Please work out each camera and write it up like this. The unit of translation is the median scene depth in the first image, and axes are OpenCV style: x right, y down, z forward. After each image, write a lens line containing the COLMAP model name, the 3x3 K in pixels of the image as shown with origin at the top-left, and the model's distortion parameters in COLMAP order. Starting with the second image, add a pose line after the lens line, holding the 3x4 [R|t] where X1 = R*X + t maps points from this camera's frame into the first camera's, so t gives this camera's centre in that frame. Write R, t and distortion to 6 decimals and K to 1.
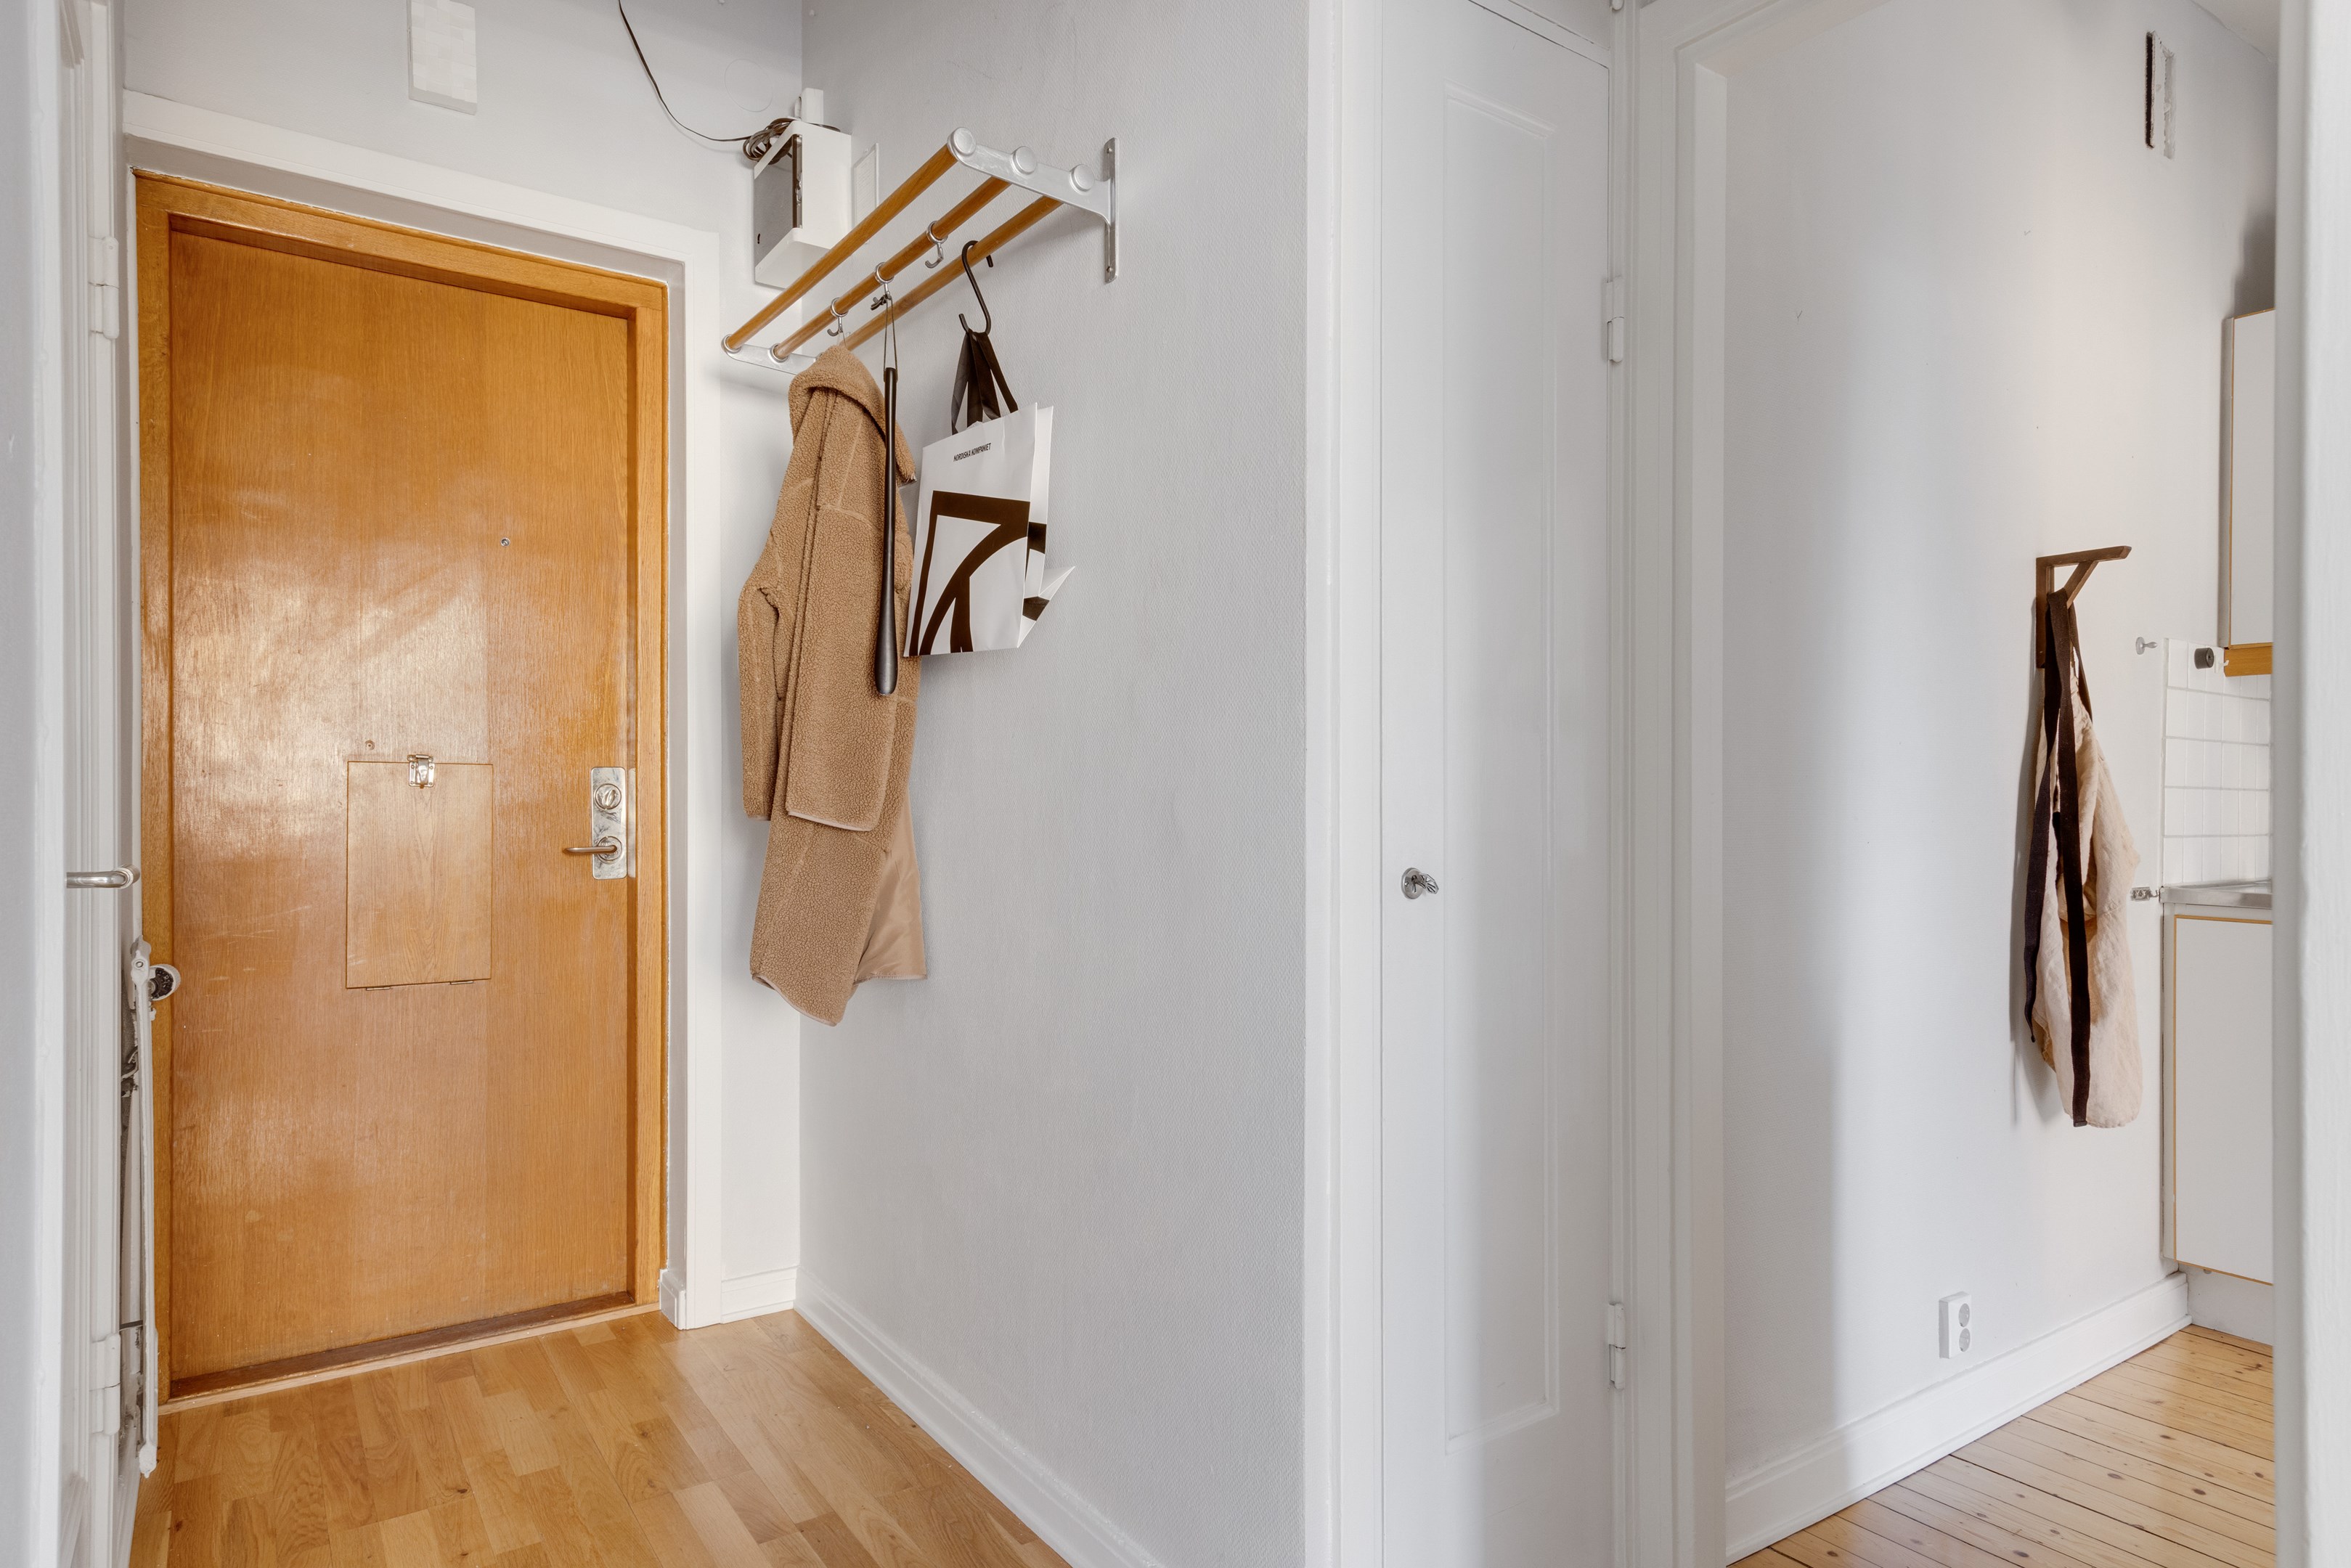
lens RADIAL K [[1355.9, 0, 1159.7], [0, 1355.9, 798.6], [0, 0, 1]] dist [0.027147, -0.000871]
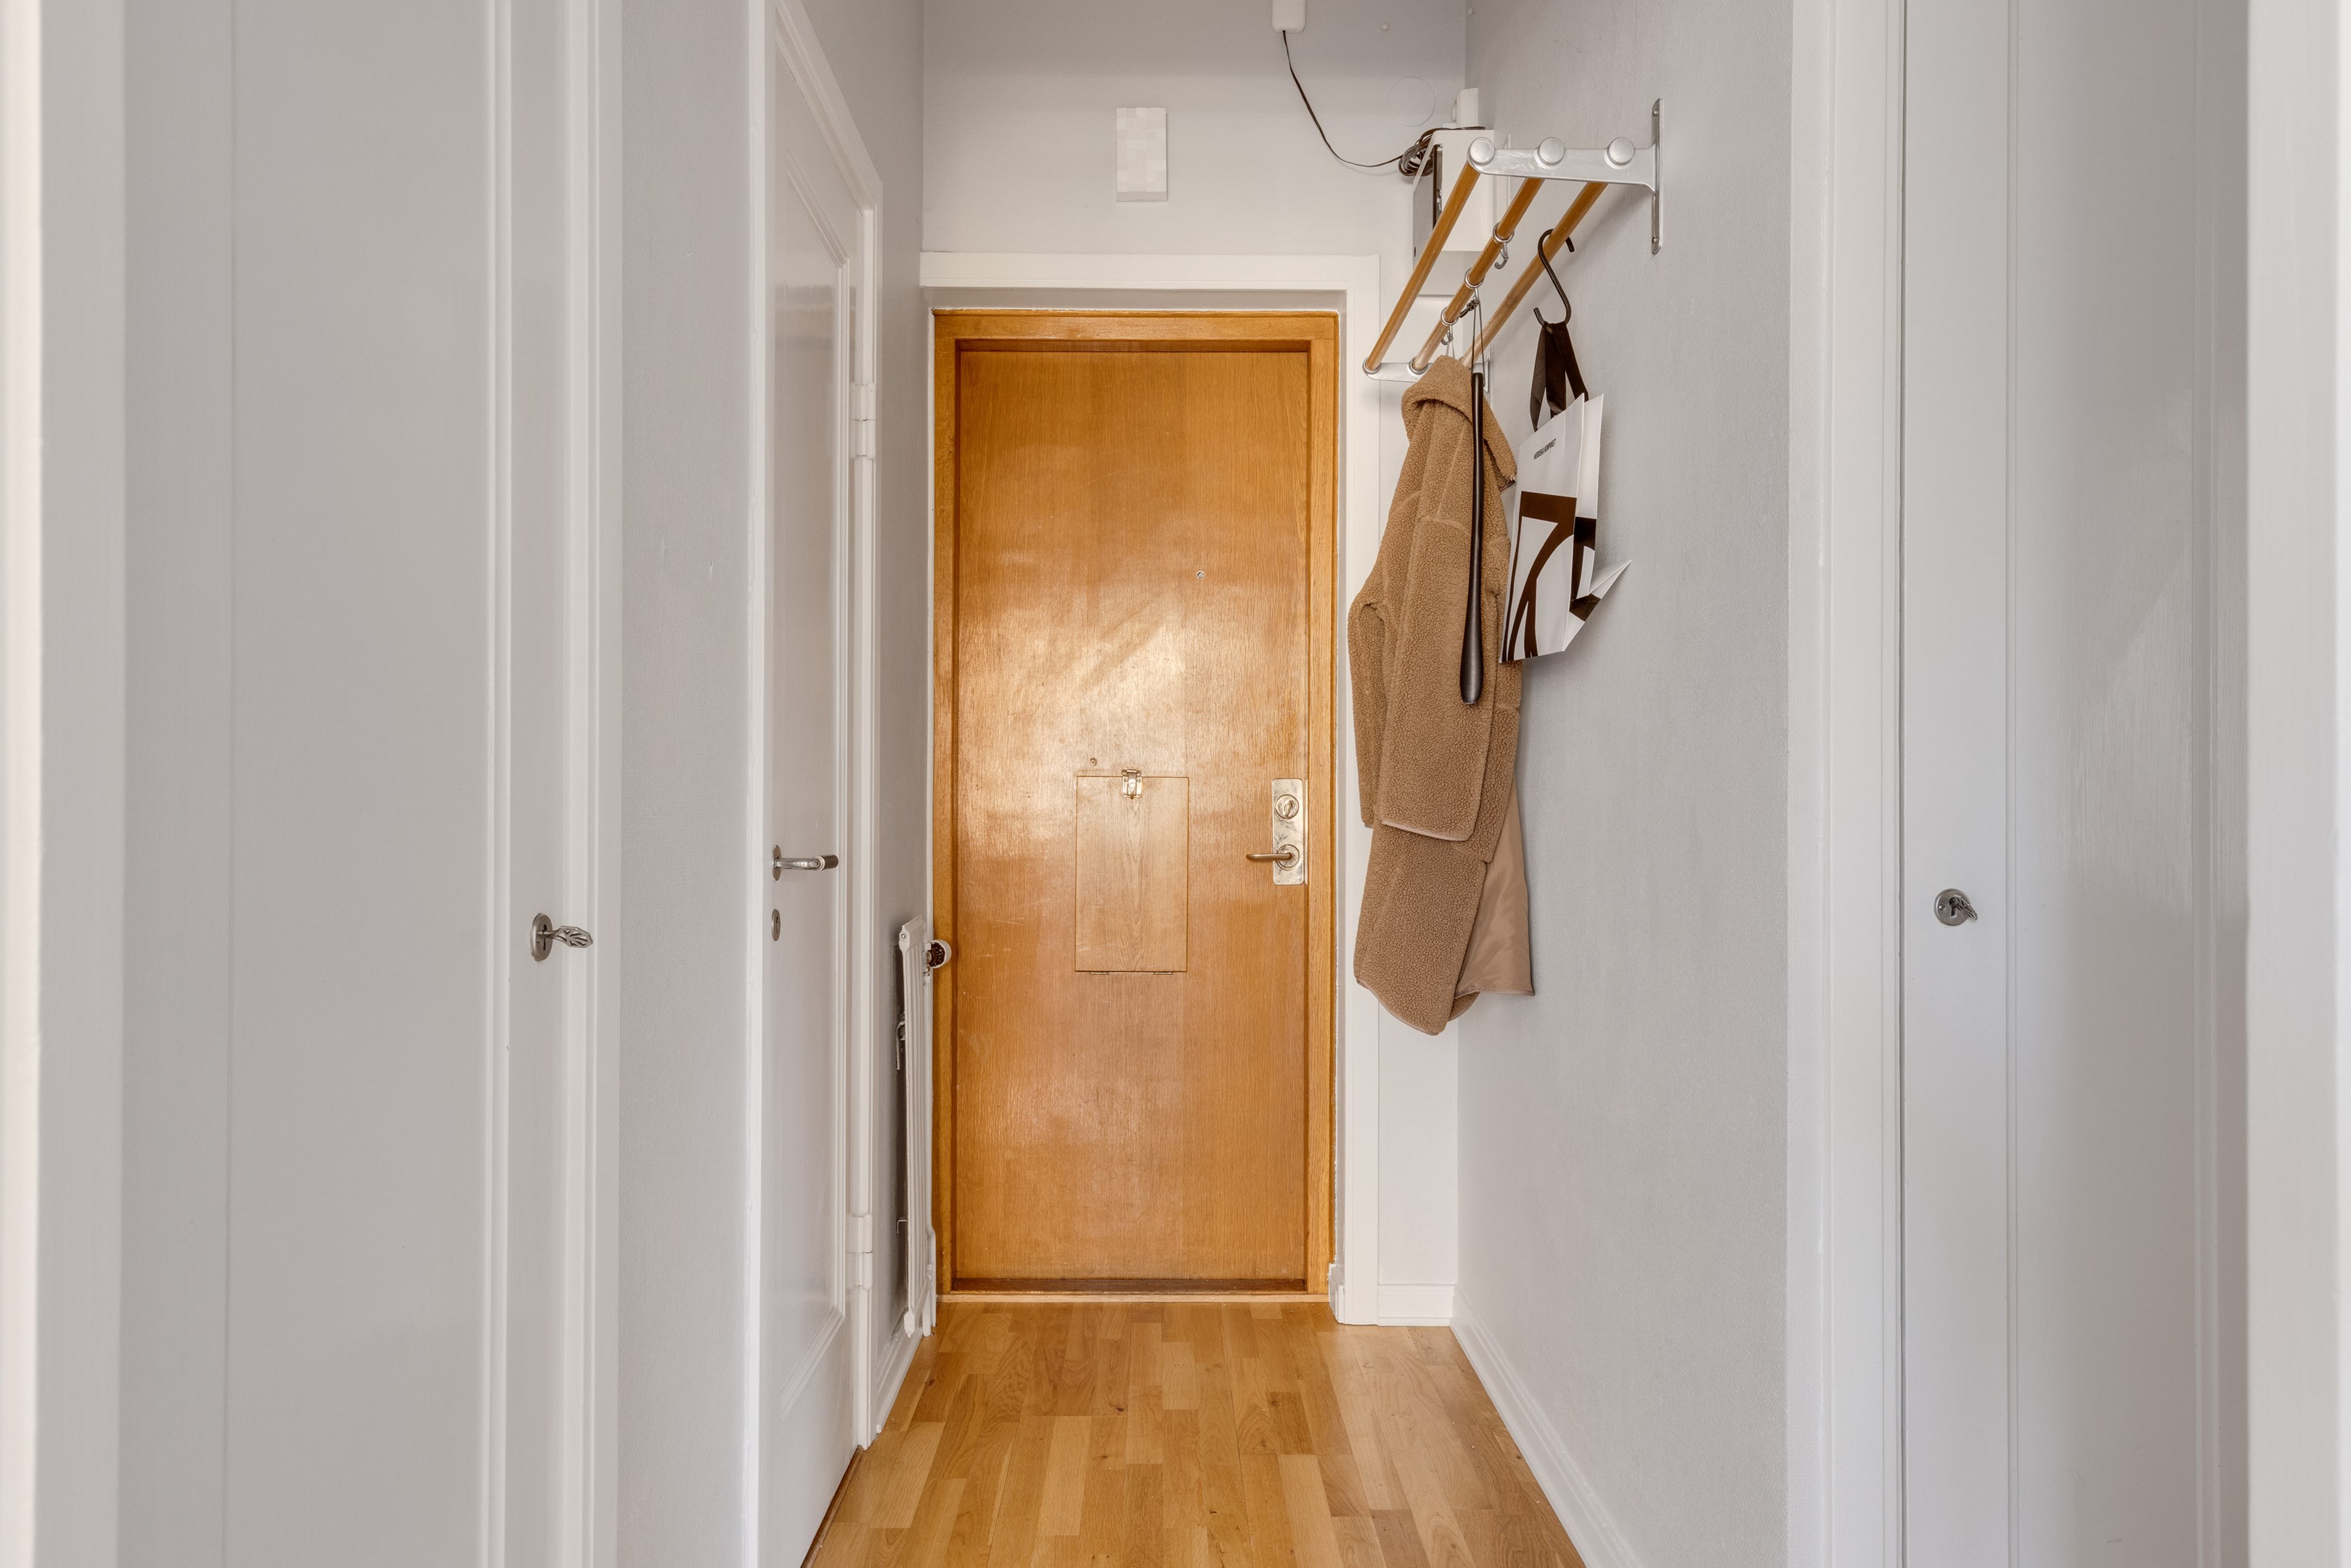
lens RADIAL K [[1520.6, 0, 1162.6], [0, 1520.6, 798.5], [0, 0, 1]] dist [0.025157, -0.002048]
pose [[0.834743, -0.003053, -0.550631, 0.191070], [-0.001662, 0.999966, -0.008066, 0.002191], [0.550637, 0.007648, 0.834710, -0.042962]]
